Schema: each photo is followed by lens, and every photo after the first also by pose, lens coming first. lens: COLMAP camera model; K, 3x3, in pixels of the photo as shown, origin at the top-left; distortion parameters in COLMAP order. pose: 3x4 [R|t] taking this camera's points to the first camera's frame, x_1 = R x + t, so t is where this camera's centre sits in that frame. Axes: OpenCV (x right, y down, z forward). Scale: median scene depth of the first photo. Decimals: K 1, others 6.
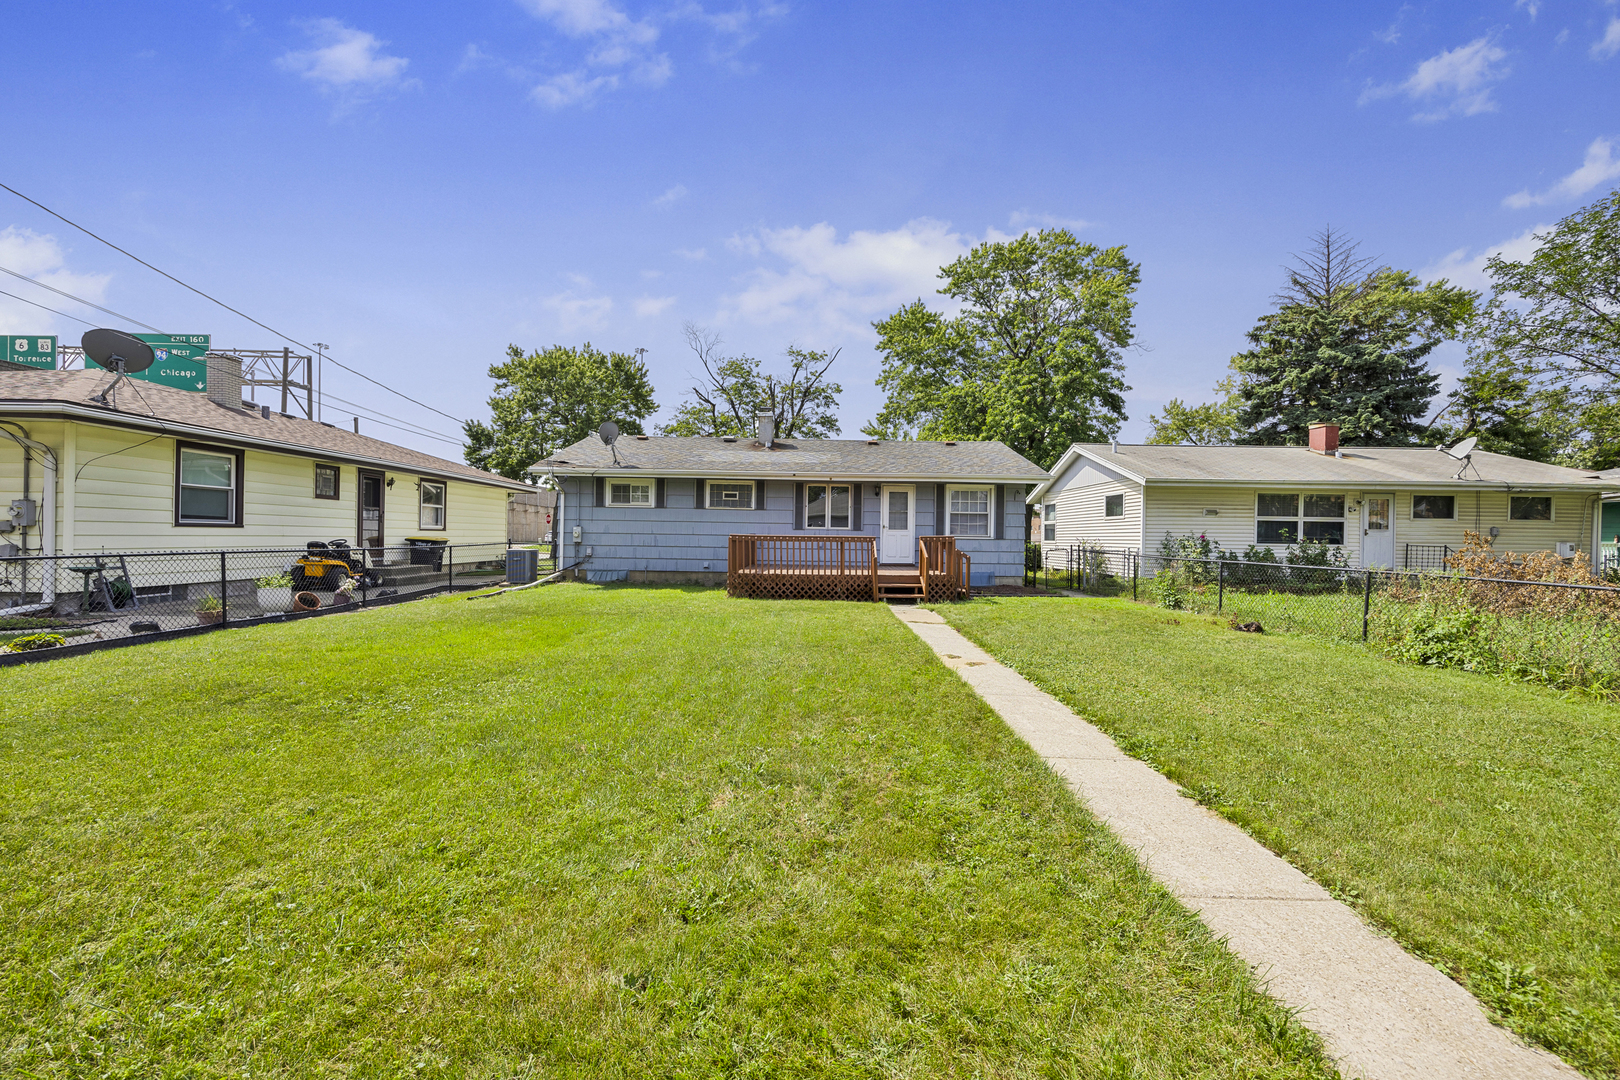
lens RADIAL K [[642.9, 0, 809.4], [0, 642.9, 536.2], [0, 0, 1]] dist [0.001259, 0.000071]
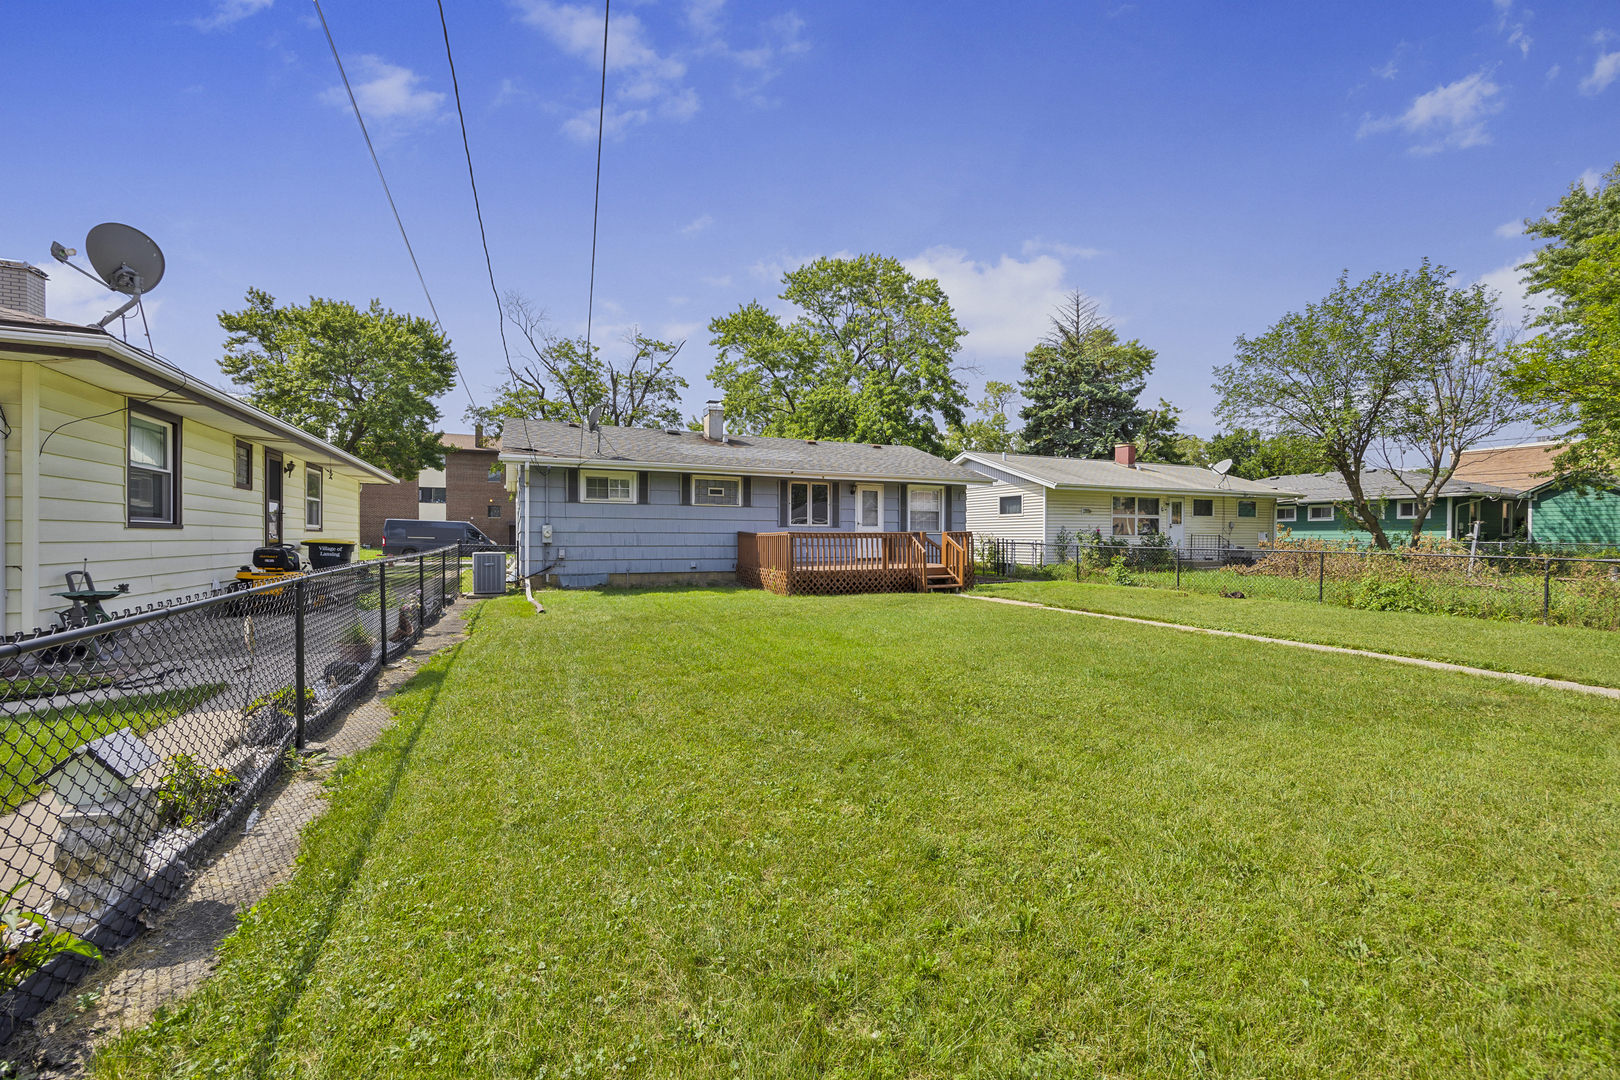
lens RADIAL K [[642.9, 0, 814.3], [0, 642.9, 540.7], [0, 0, 1]] dist [0.001259, 0.000071]
pose [[0.914351, -0.015406, 0.404628, -0.376554], [0.010773, 0.999848, 0.013726, -0.001753], [-0.404778, -0.008191, 0.914378, 0.061664]]
